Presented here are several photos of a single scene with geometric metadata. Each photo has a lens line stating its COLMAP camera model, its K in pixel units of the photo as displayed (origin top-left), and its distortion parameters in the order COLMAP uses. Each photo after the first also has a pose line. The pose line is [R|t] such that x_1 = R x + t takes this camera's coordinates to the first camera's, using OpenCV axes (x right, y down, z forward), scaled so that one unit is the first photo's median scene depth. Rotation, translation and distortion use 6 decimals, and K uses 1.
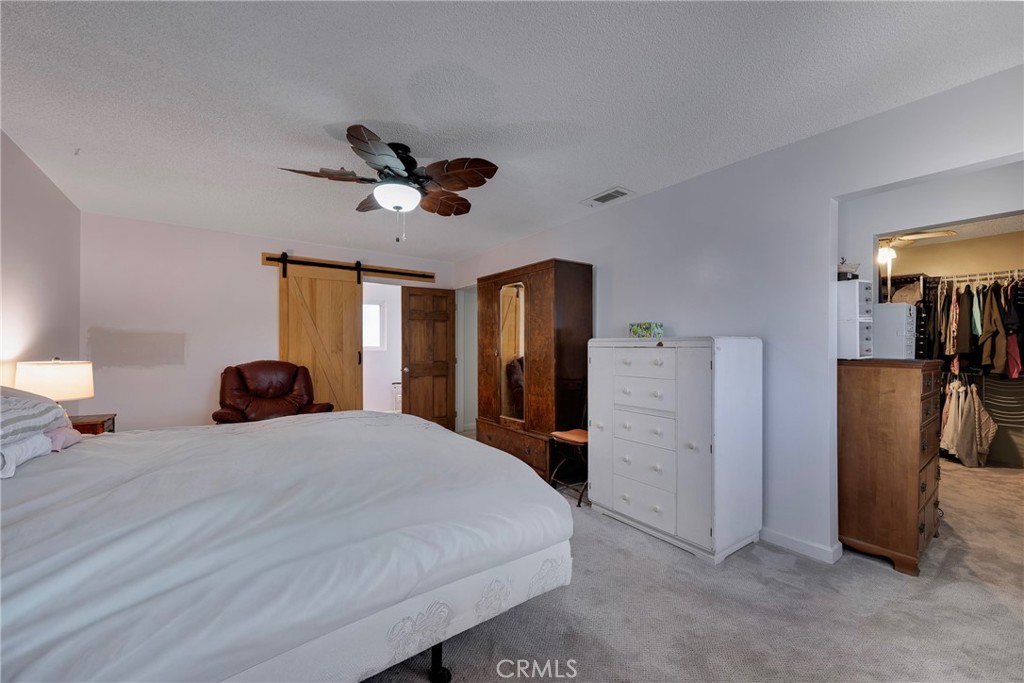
lens RADIAL K [[413.6, 0, 515.3], [0, 413.6, 344.8], [0, 0, 1]] dist [-0.001529, -0.000261]
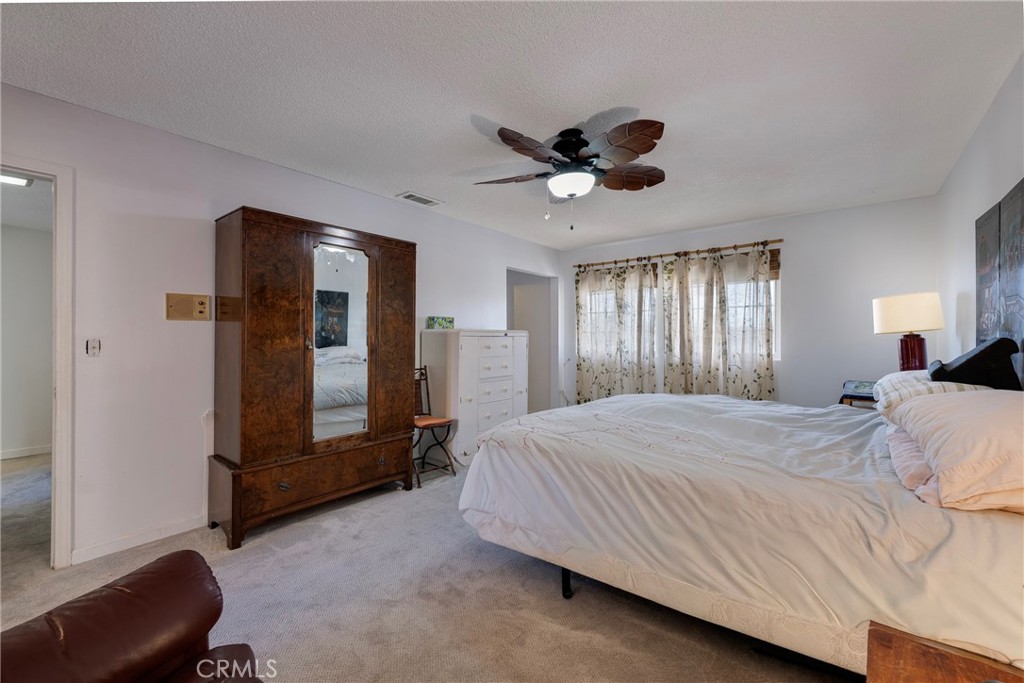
lens RADIAL K [[413.6, 0, 508.7], [0, 413.6, 334.8], [0, 0, 1]] dist [-0.000103, -0.000014]
pose [[-0.254615, 0.000885, 0.967042, -0.654279], [-0.009170, 0.999952, -0.003329, 0.002919], [-0.966999, -0.009715, -0.254595, 0.761474]]
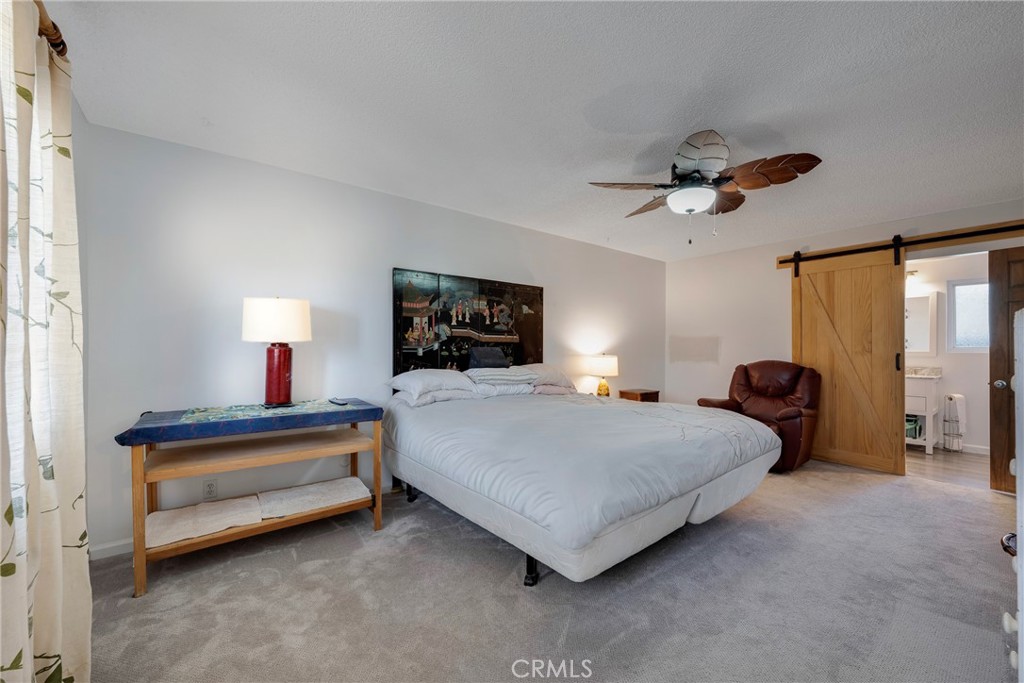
lens RADIAL K [[406.7, 0, 513.1], [0, 406.7, 348.0], [0, 0, 1]] dist [0.000812, 0.000136]
pose [[0.045300, -0.002388, -0.998971, 0.379602], [0.007096, 0.999973, -0.002068, 0.003203], [0.998948, -0.006995, 0.045316, 0.282845]]
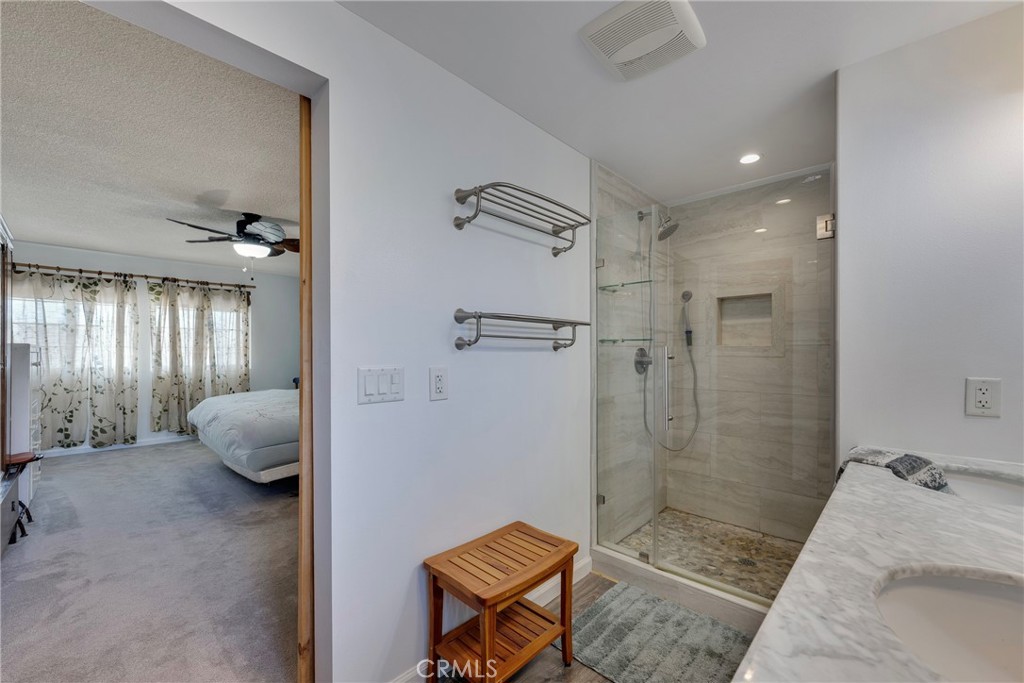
lens RADIAL K [[421.6, 0, 515.2], [0, 421.6, 356.0], [0, 0, 1]] dist [-0.002332, -0.000464]
pose [[-0.981158, -0.002127, -0.193195, -0.496130], [-0.002548, 0.999995, 0.001935, 0.005601], [0.193190, 0.002391, -0.981158, 1.439034]]
